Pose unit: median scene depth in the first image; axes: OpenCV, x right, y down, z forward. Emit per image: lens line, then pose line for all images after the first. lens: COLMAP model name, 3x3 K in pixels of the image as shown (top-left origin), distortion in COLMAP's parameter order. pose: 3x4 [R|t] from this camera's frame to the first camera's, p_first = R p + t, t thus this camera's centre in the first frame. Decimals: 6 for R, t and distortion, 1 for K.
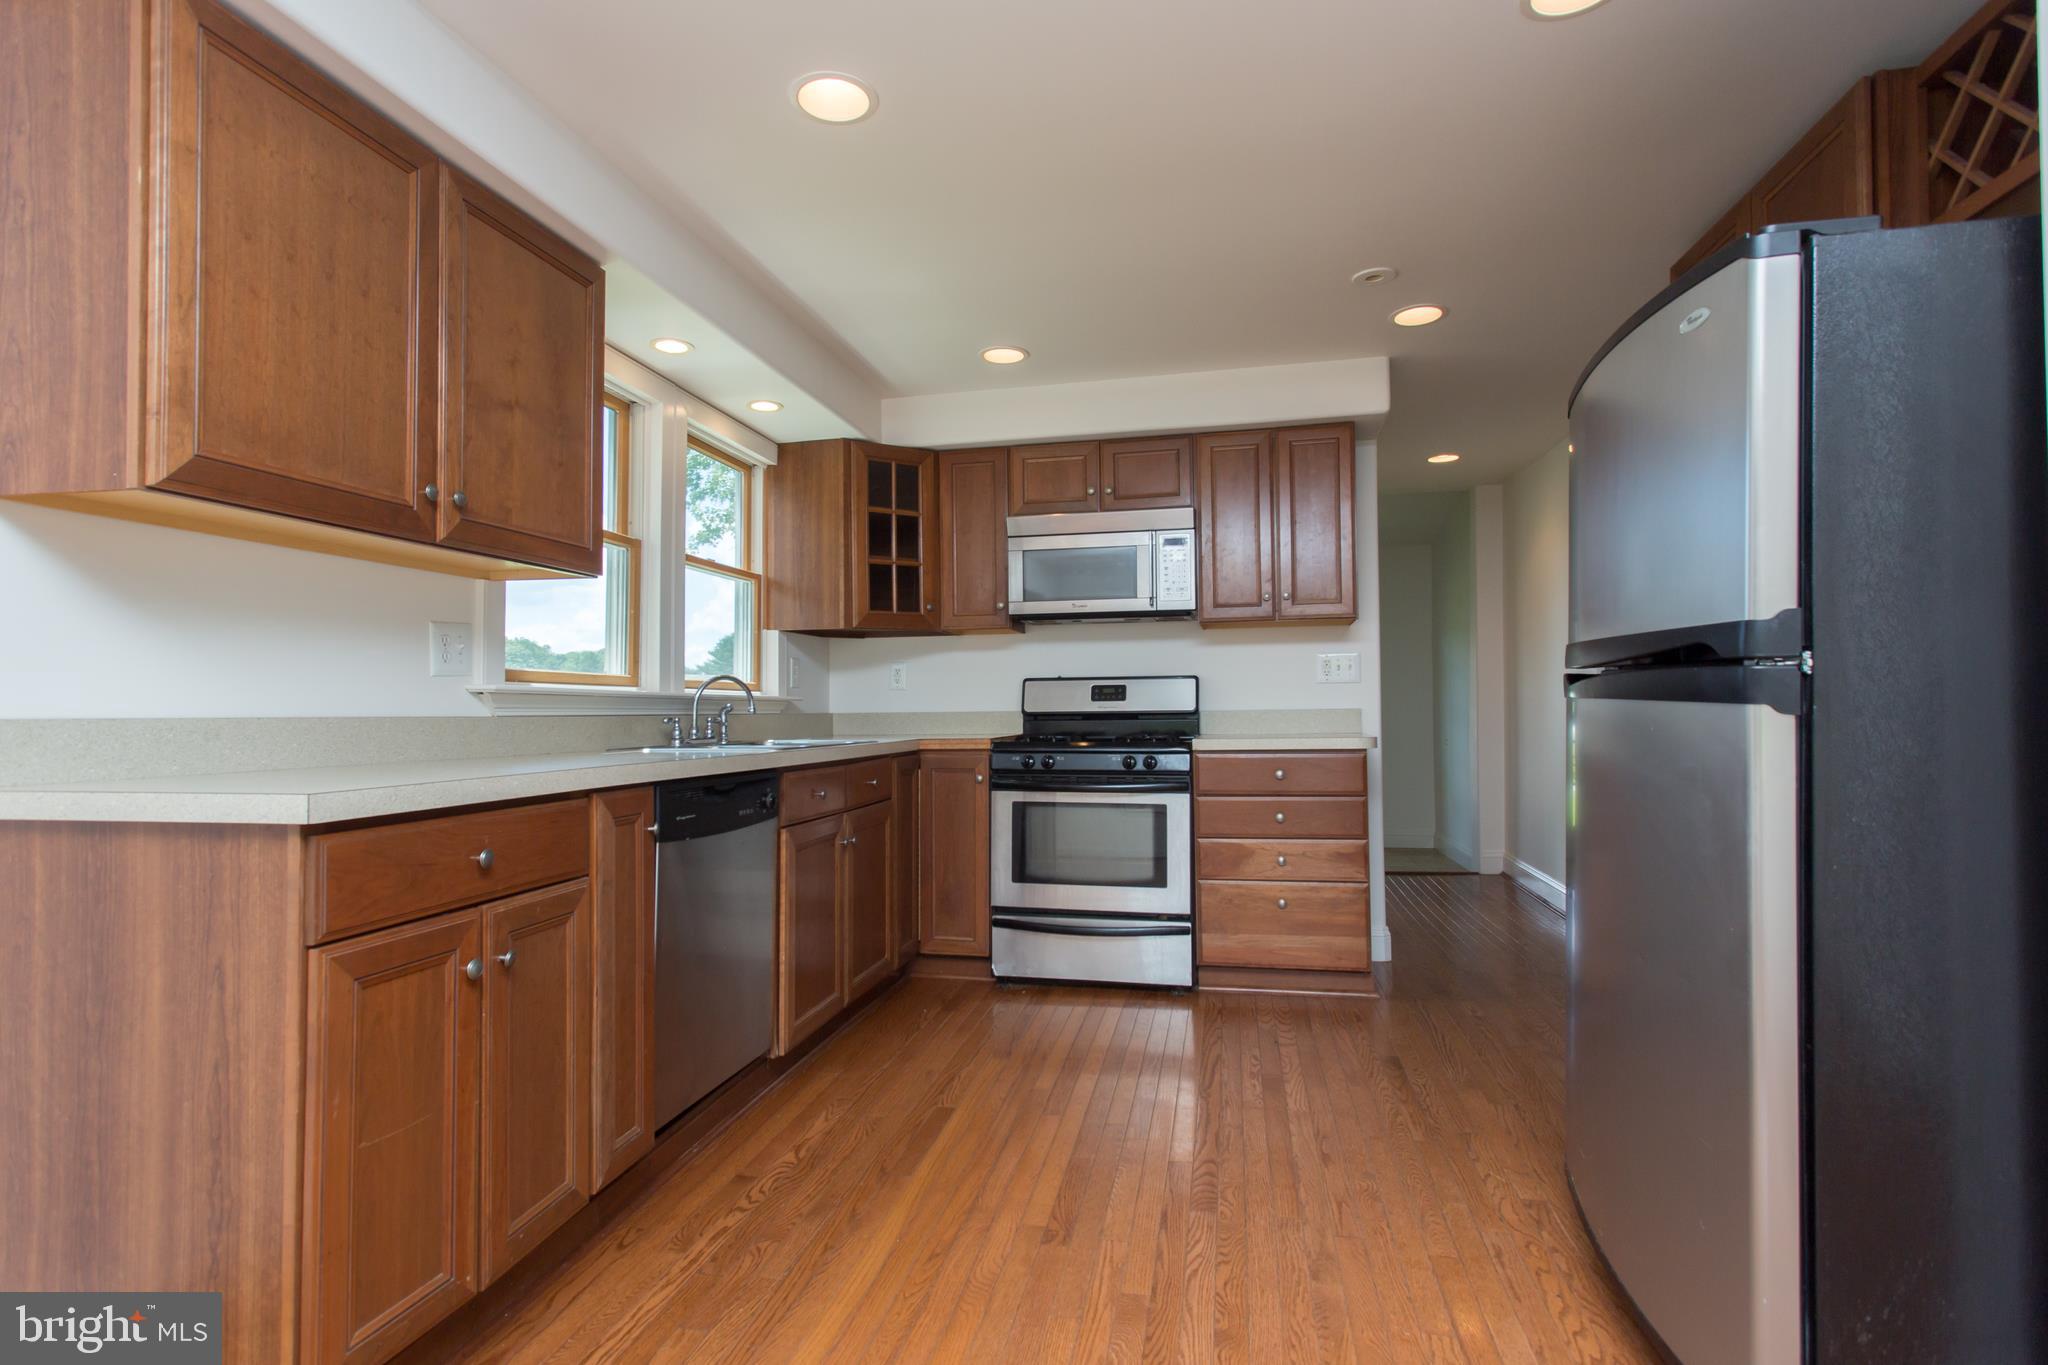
lens RADIAL K [[1027.1, 0, 1024.0], [0, 1027.1, 682.5], [0, 0, 1]] dist [0.003511, 0.000846]
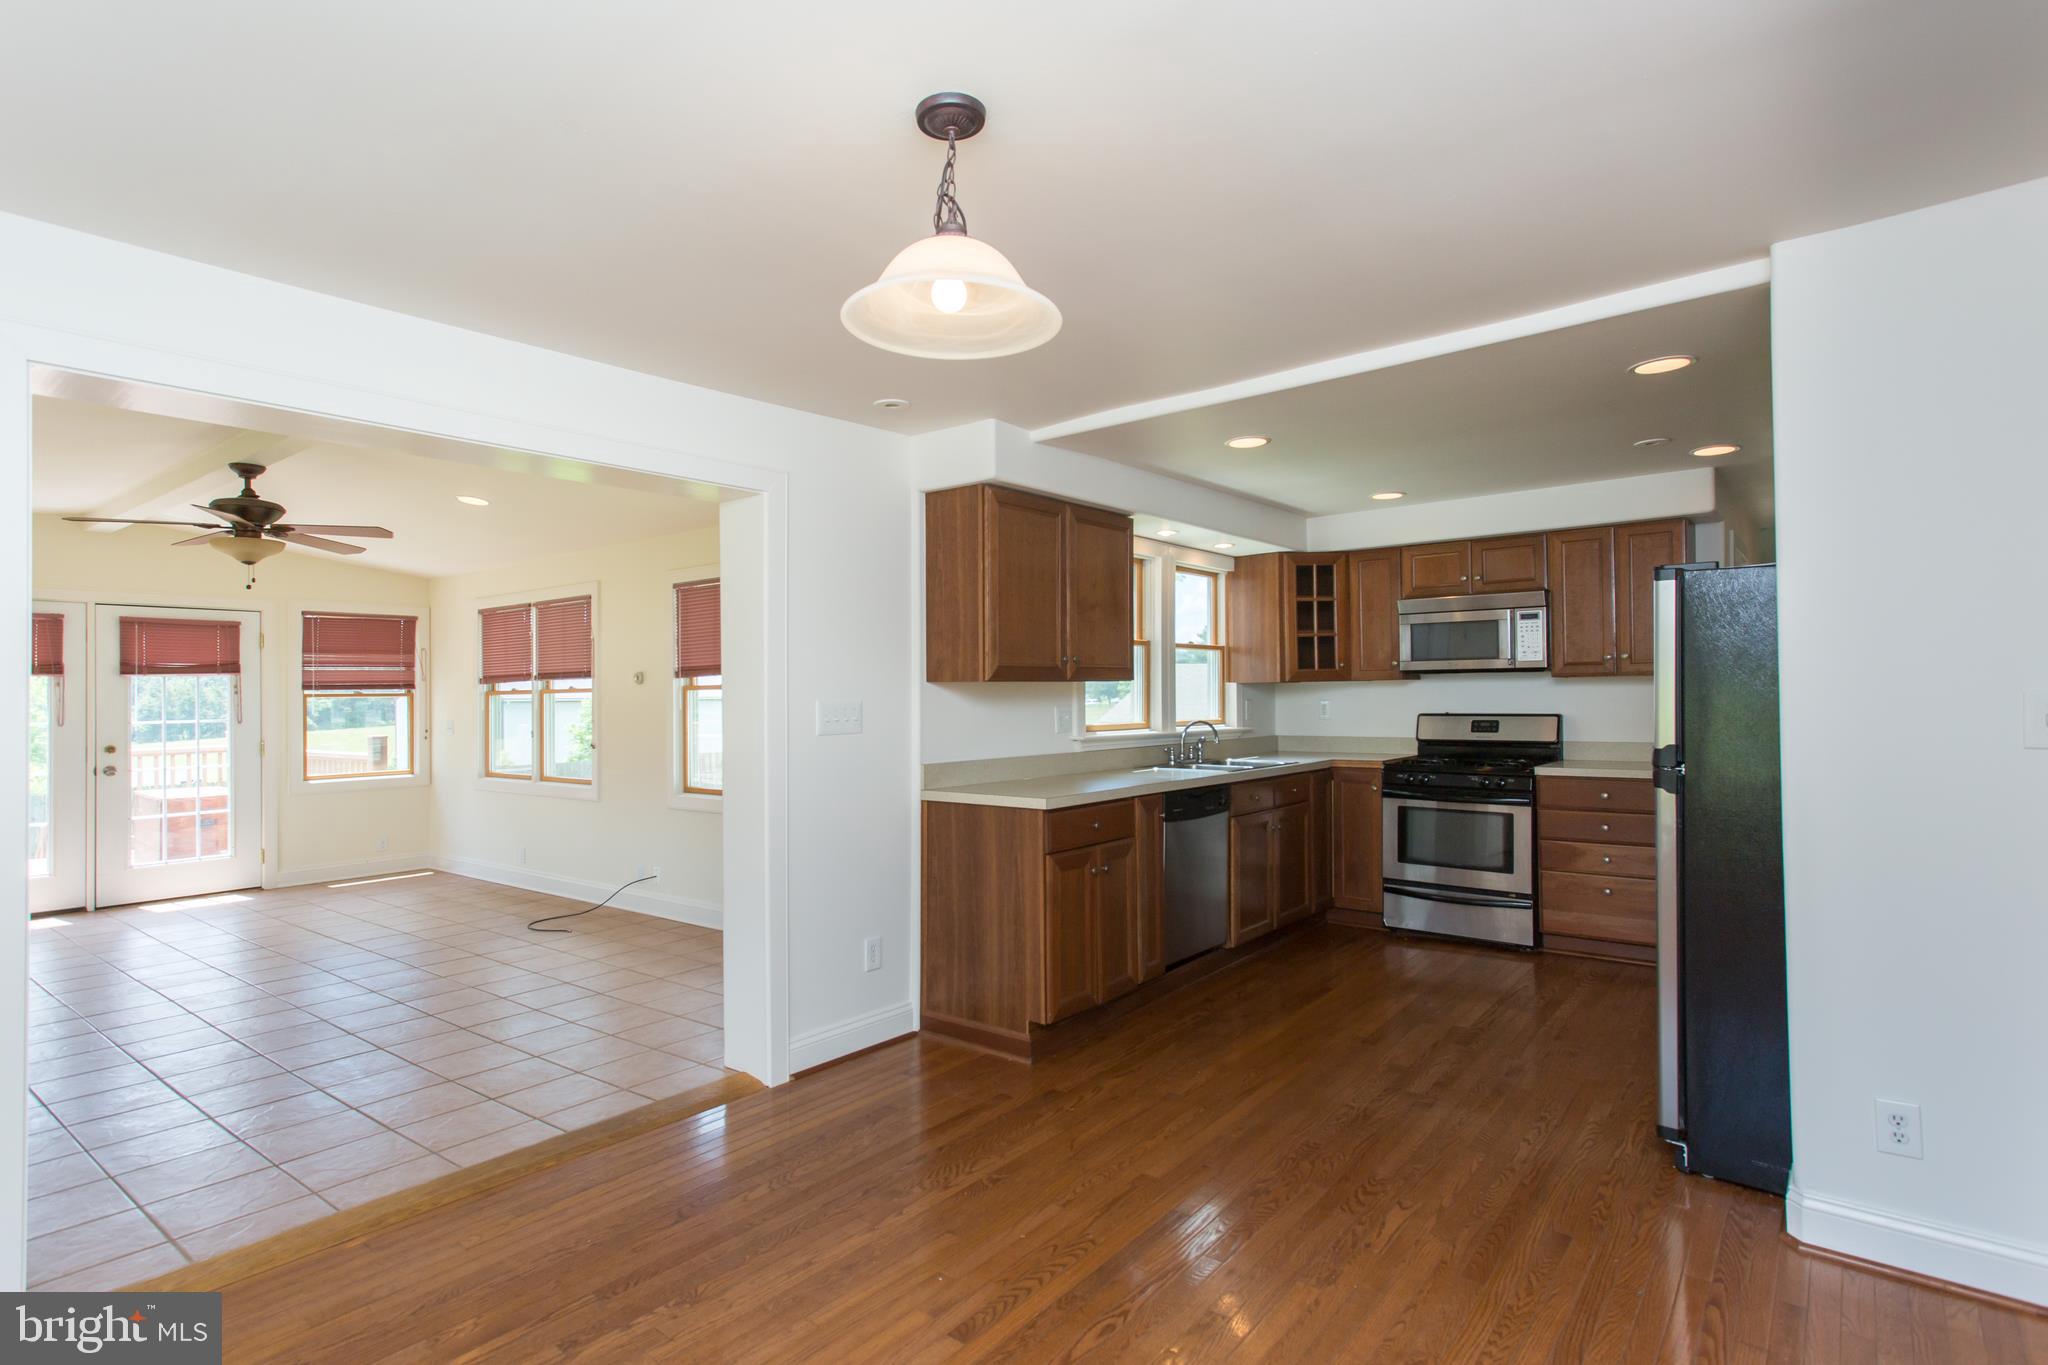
lens RADIAL K [[1035.3, 0, 1014.8], [0, 1035.3, 682.1], [0, 0, 1]] dist [0.003939, 0.000653]
pose [[0.890433, -0.005485, -0.455082, 0.178598], [0.013887, 0.999789, 0.015123, -0.089174], [0.454903, -0.019785, 0.890321, -0.543810]]
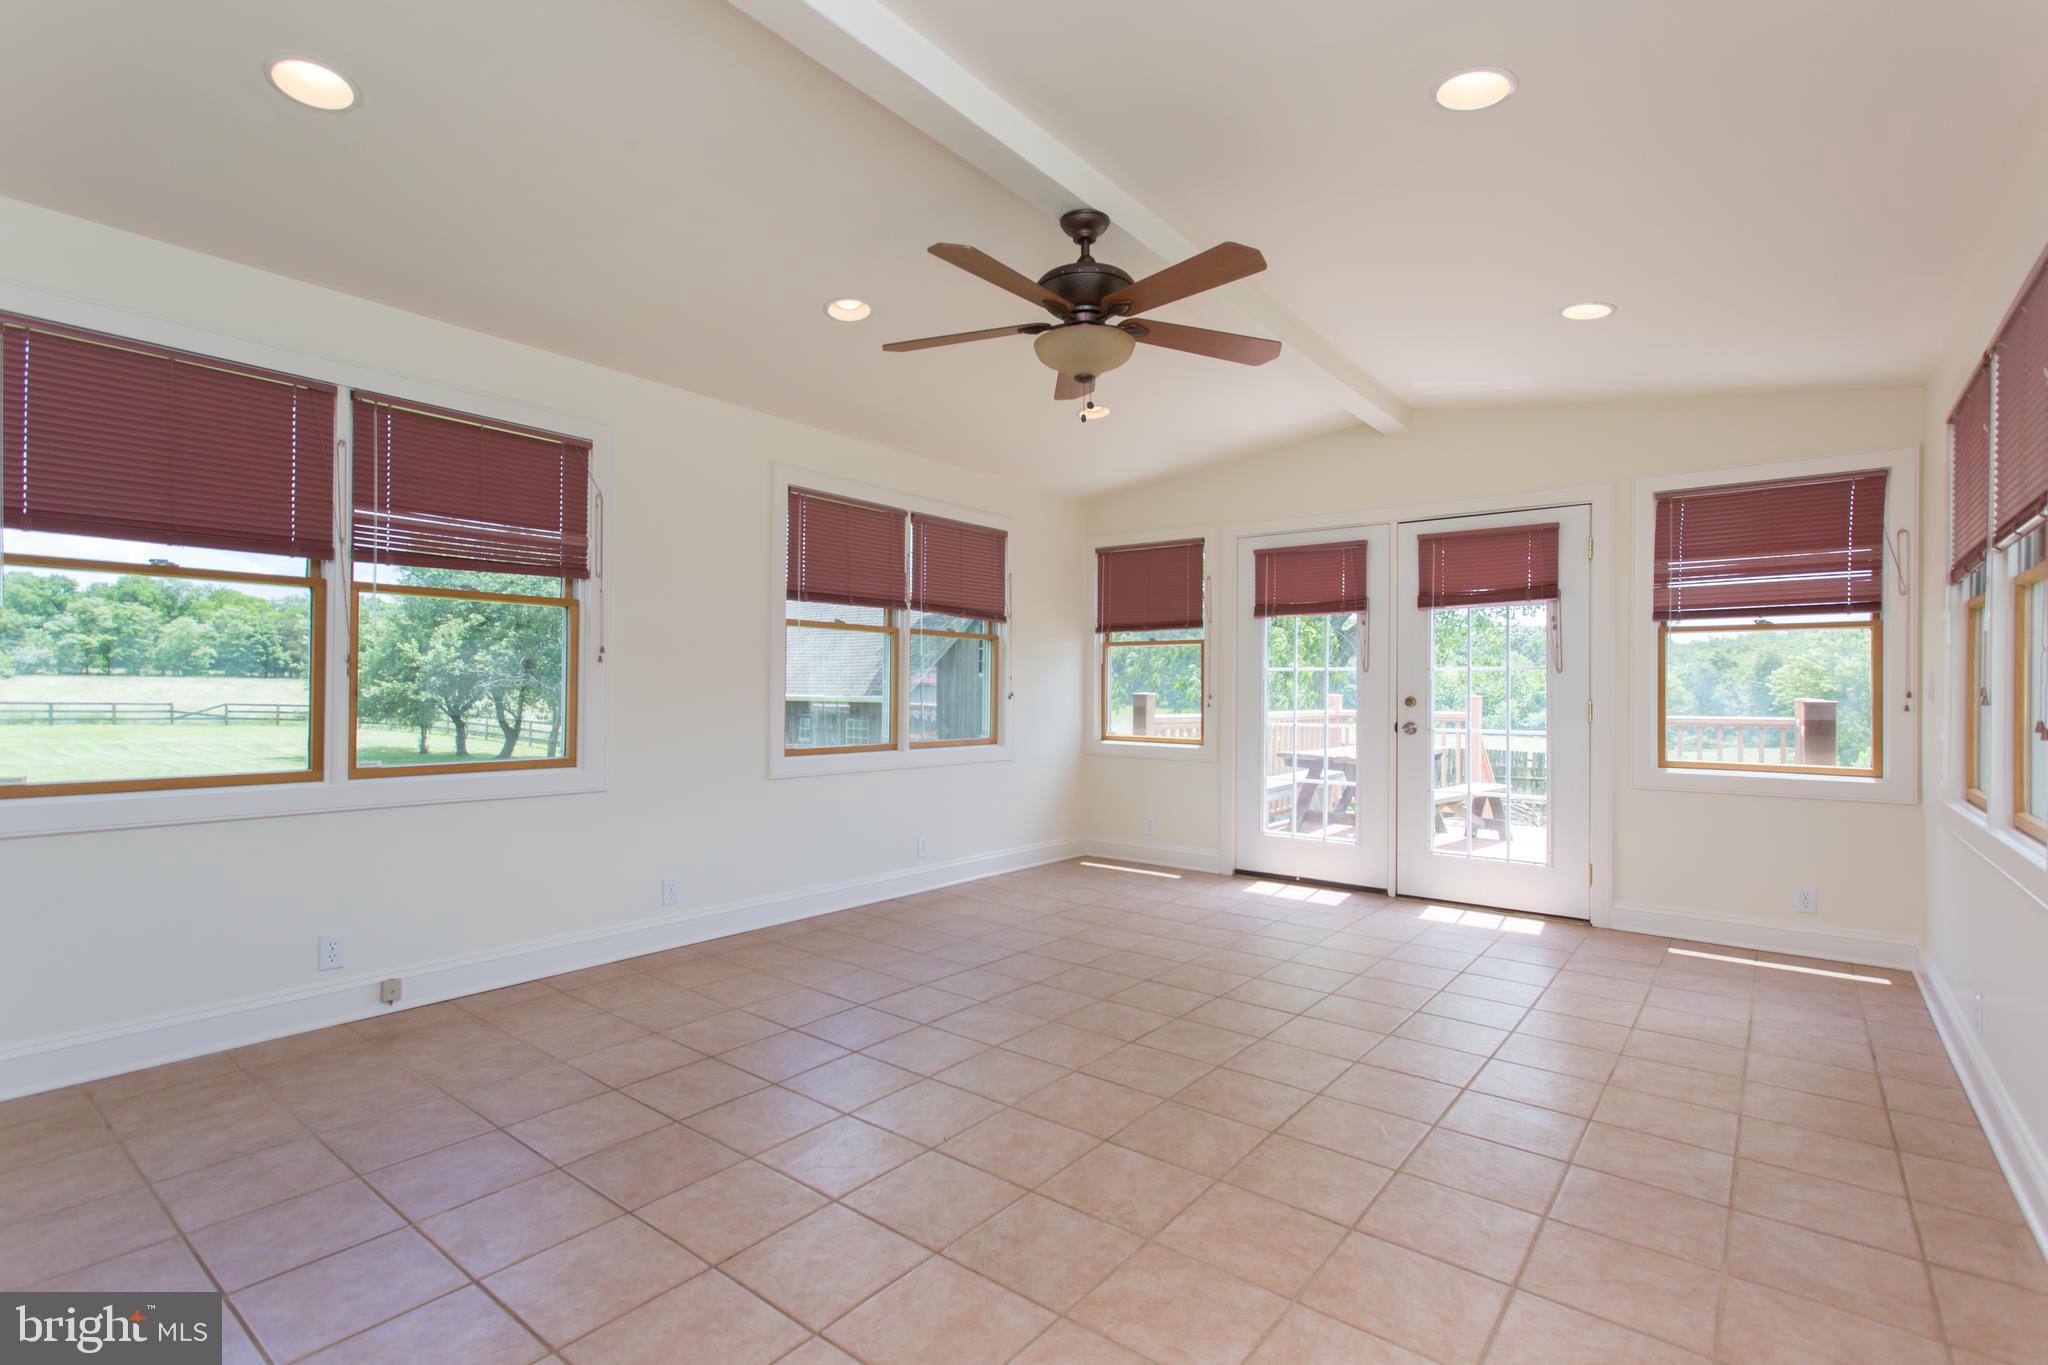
lens RADIAL K [[966.9, 0, 1024.0], [0, 966.9, 682.5], [0, 0, 1]] dist [0.001370, 0.000268]
pose [[-0.457321, 0.003526, -0.889295, -0.605882], [0.020871, 0.999759, -0.006770, 0.005973], [0.889057, -0.021657, -0.457285, 0.498711]]
